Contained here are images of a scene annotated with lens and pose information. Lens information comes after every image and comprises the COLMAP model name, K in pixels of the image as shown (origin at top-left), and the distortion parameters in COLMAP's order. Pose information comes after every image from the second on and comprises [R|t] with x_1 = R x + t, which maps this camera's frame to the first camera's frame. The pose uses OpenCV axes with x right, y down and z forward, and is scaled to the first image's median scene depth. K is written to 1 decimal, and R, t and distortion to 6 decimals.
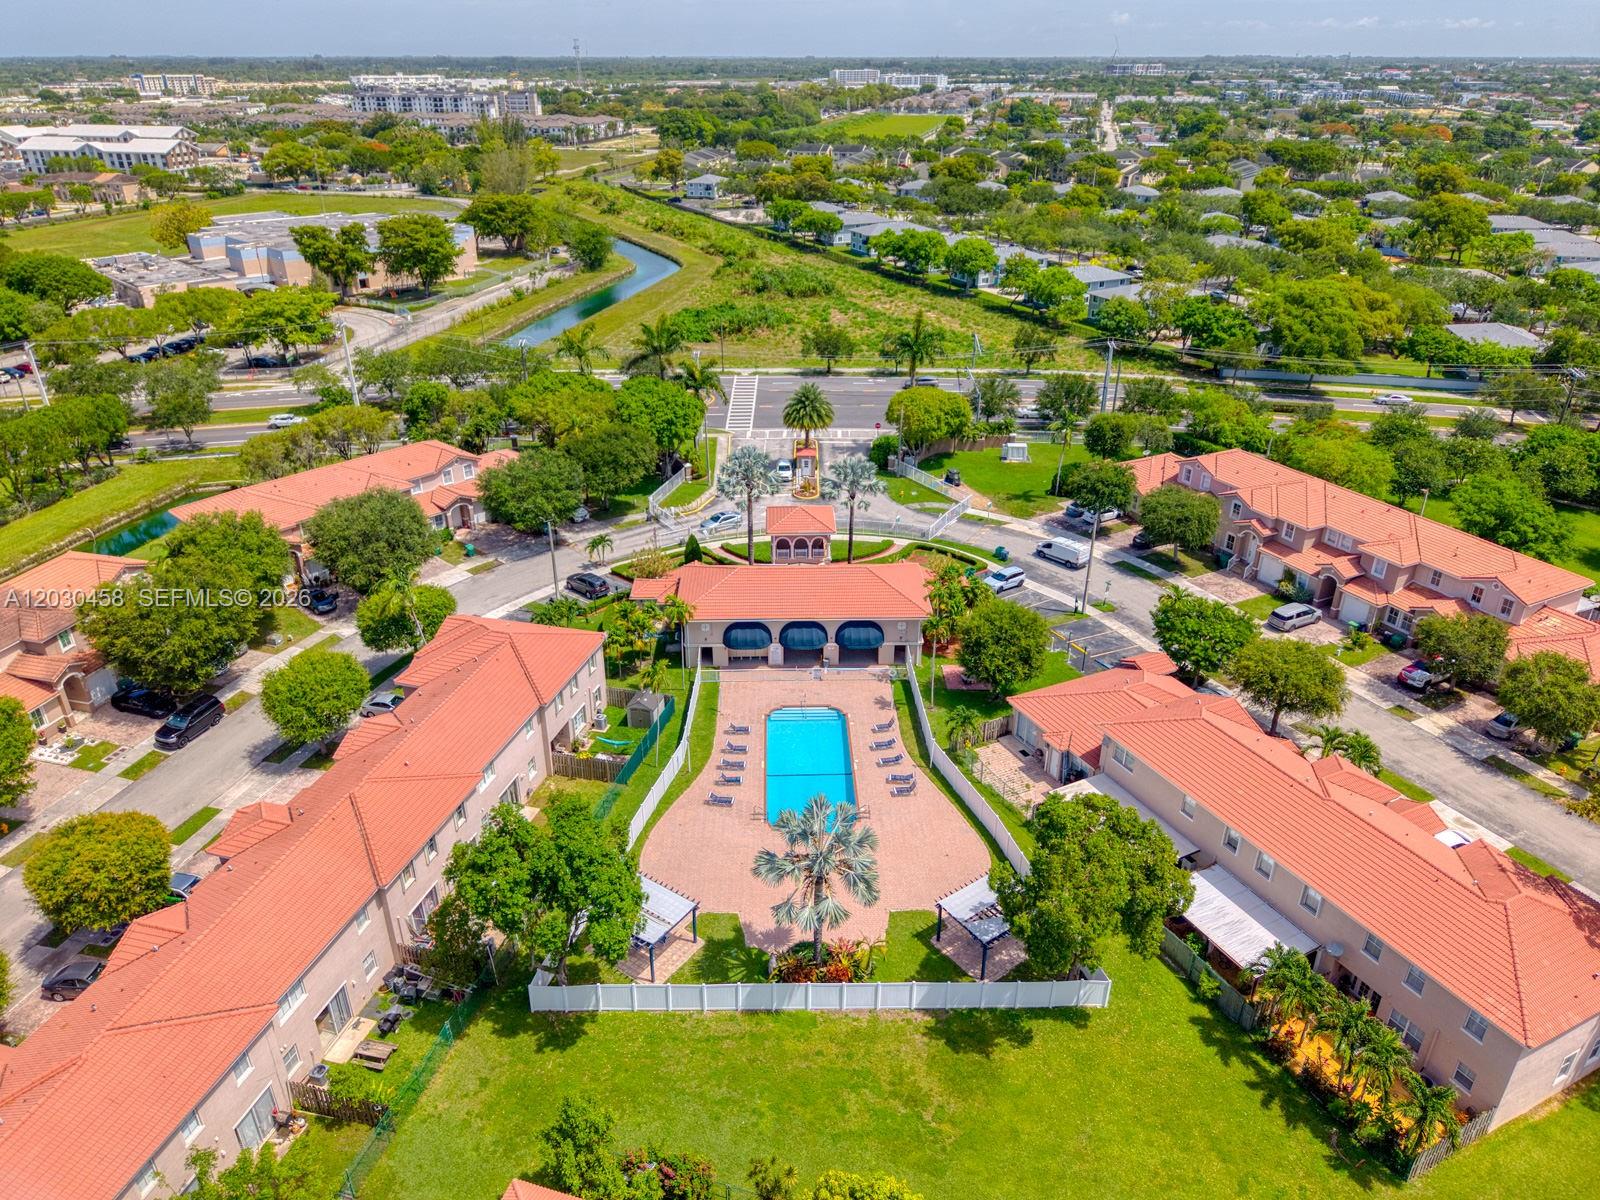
lens RADIAL K [[1083.3, 0, 800.0], [0, 1083.3, 600.0], [0, 0, 1]] dist [0.008317, -0.007857]
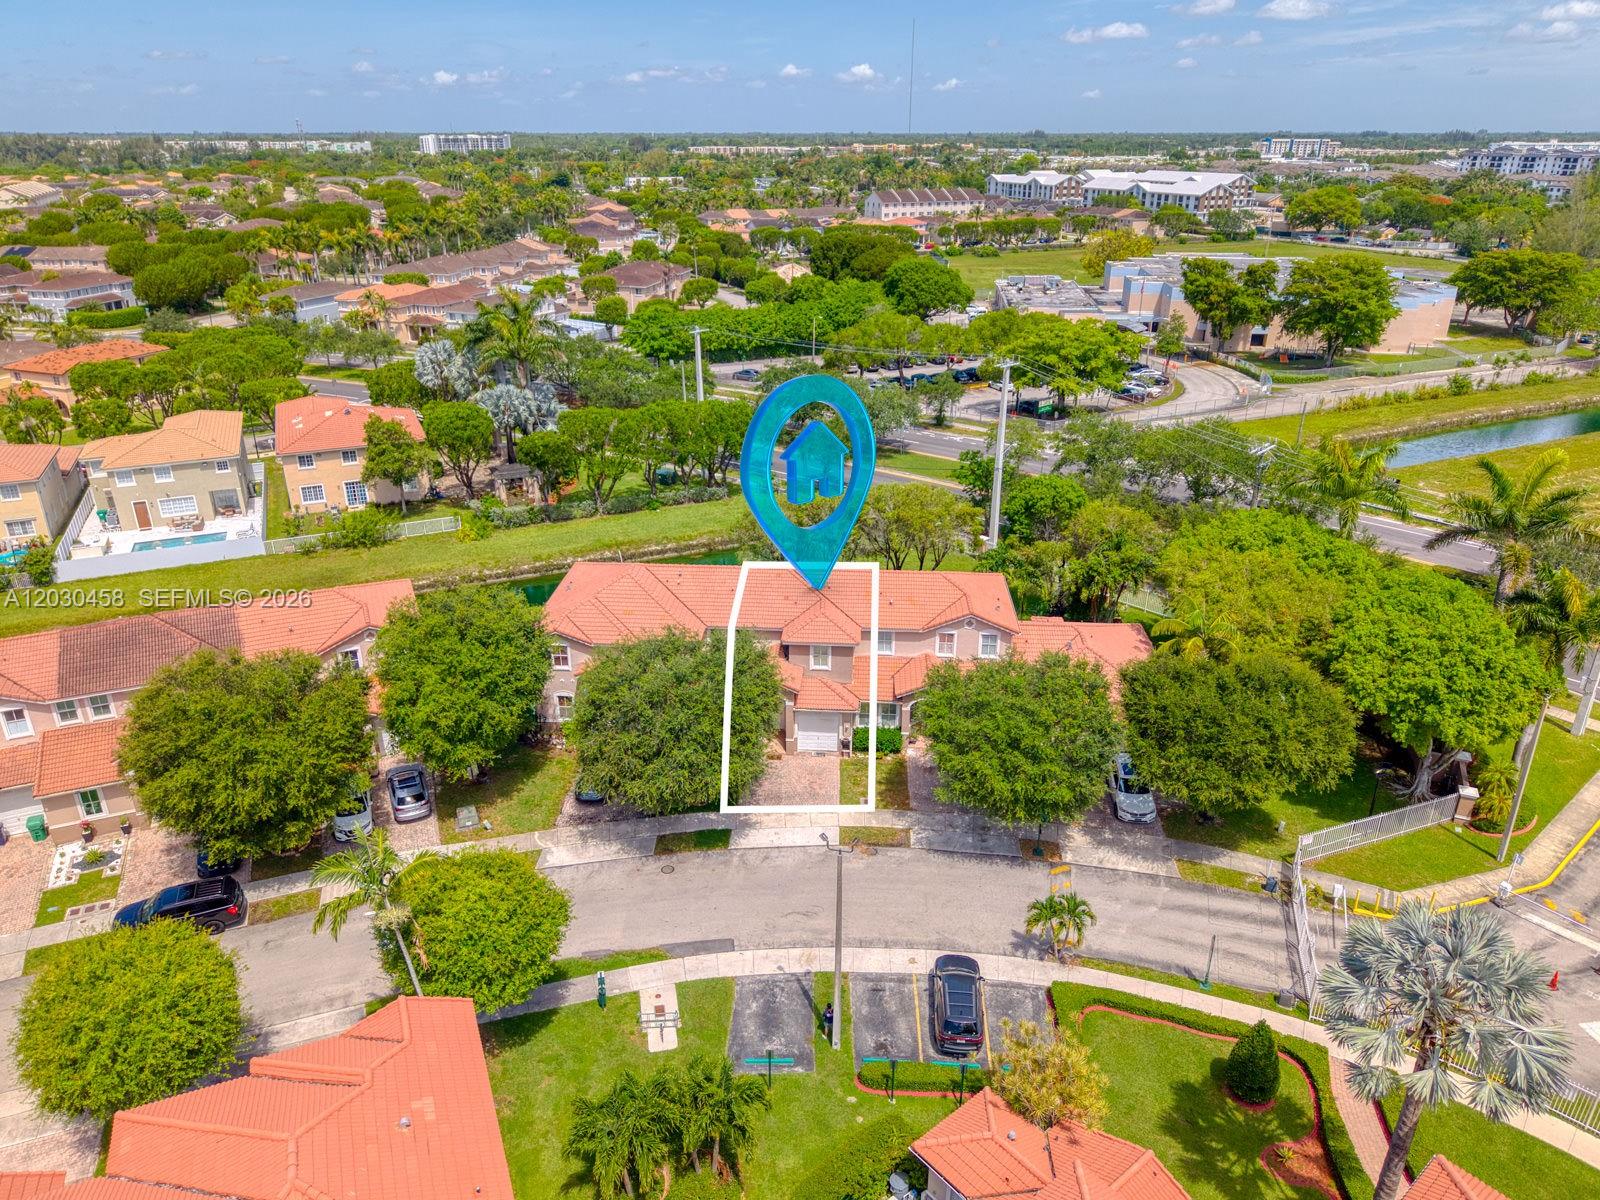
lens RADIAL K [[1083.3, 0, 800.0], [0, 1083.3, 600.0], [0, 0, 1]] dist [0.008317, -0.007857]
pose [[0.617092, 0.310232, -0.723155, 0.012859], [-0.352045, 0.930746, 0.098877, -0.083687], [0.703748, 0.193567, 0.683572, 0.287690]]
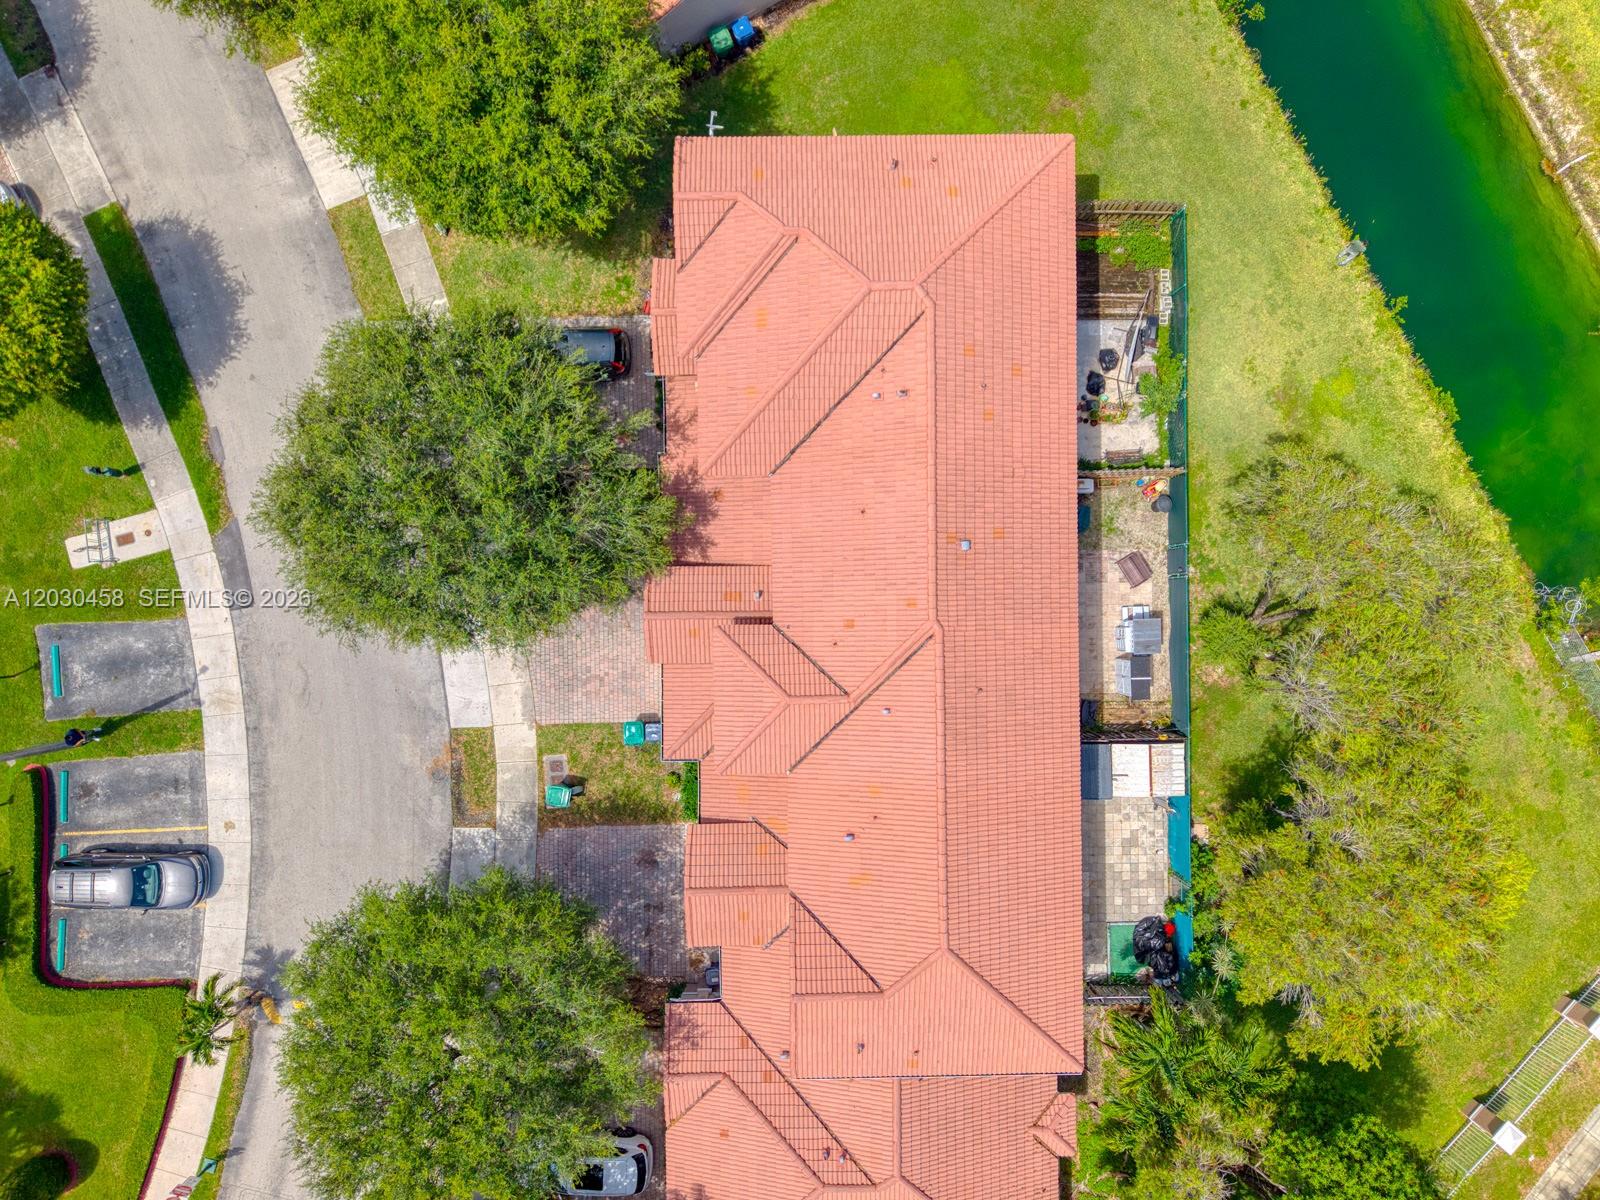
lens RADIAL K [[1083.3, 0, 800.0], [0, 1083.3, 600.0], [0, 0, 1]] dist [0.008317, -0.007857]
pose [[-0.736723, 0.676142, -0.008413, -0.196976], [-0.310121, -0.326799, 0.892764, -0.179196], [0.600886, 0.660329, 0.450446, 0.413831]]
